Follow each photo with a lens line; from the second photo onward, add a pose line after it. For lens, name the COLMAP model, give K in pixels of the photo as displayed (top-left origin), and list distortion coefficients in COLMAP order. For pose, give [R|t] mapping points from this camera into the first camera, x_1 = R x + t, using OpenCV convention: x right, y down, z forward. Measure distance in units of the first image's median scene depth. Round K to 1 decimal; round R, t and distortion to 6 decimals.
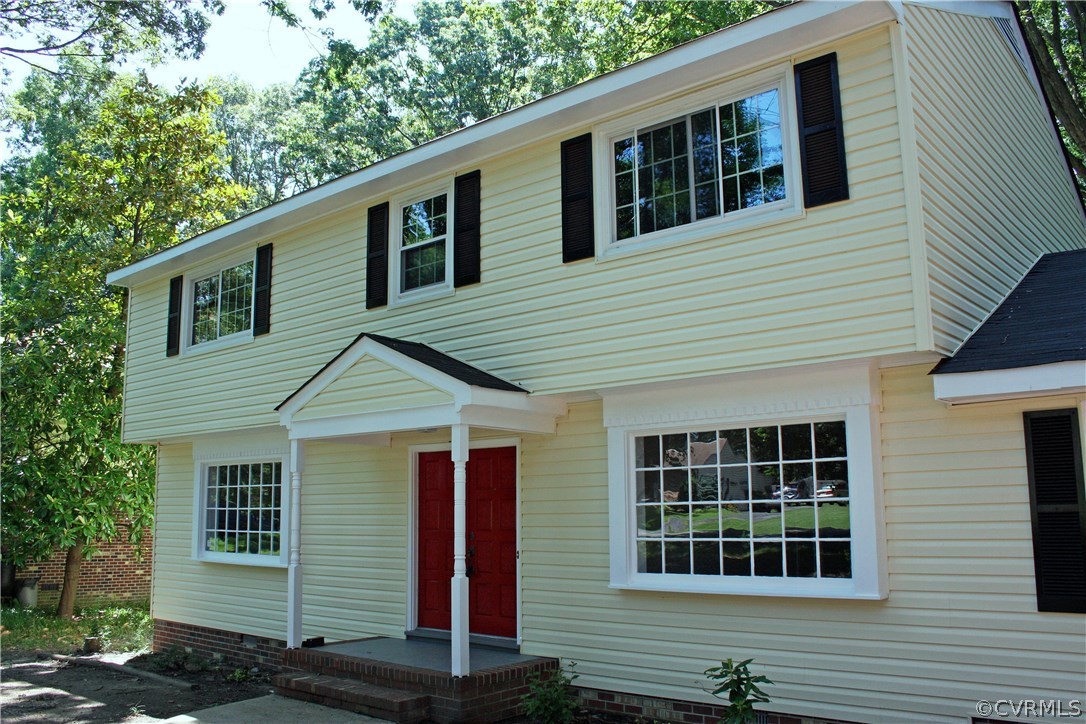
lens RADIAL K [[911.3, 0, 542.9], [0, 911.3, 373.3], [0, 0, 1]] dist [-0.150883, 0.120996]
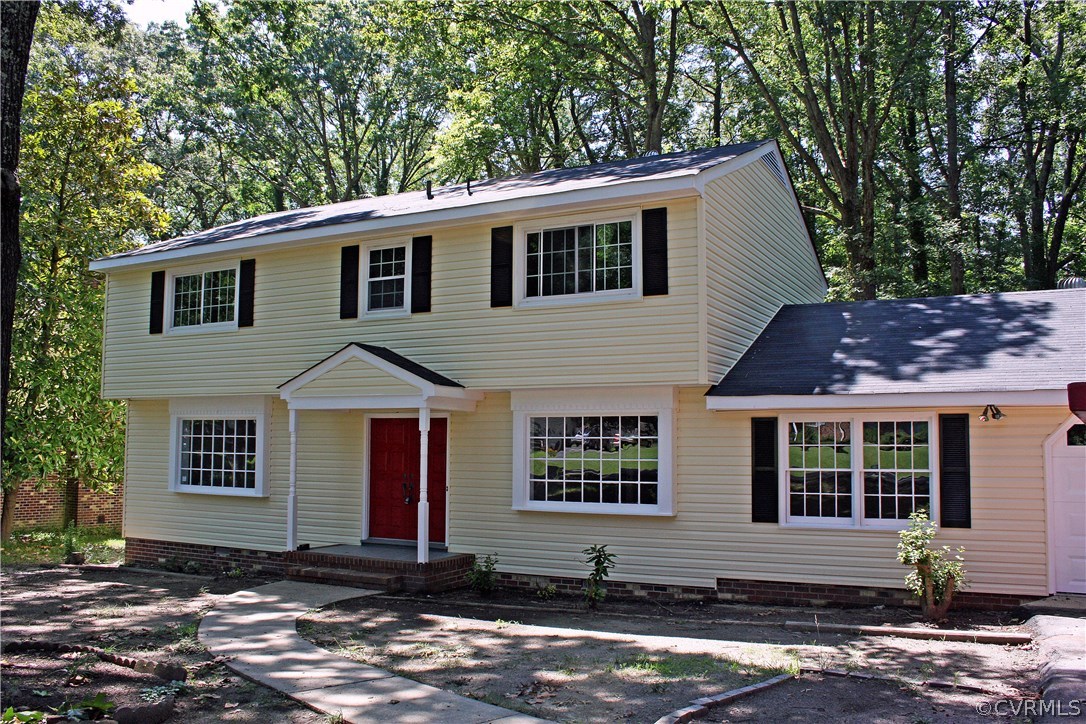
lens RADIAL K [[911.3, 0, 539.1], [0, 911.3, 363.6], [0, 0, 1]] dist [-0.150883, 0.120996]
pose [[0.976825, 0.035142, 0.211133, -0.223179], [-0.047691, 0.997367, 0.054641, -0.111662], [-0.208656, -0.063443, 0.975929, -0.565587]]
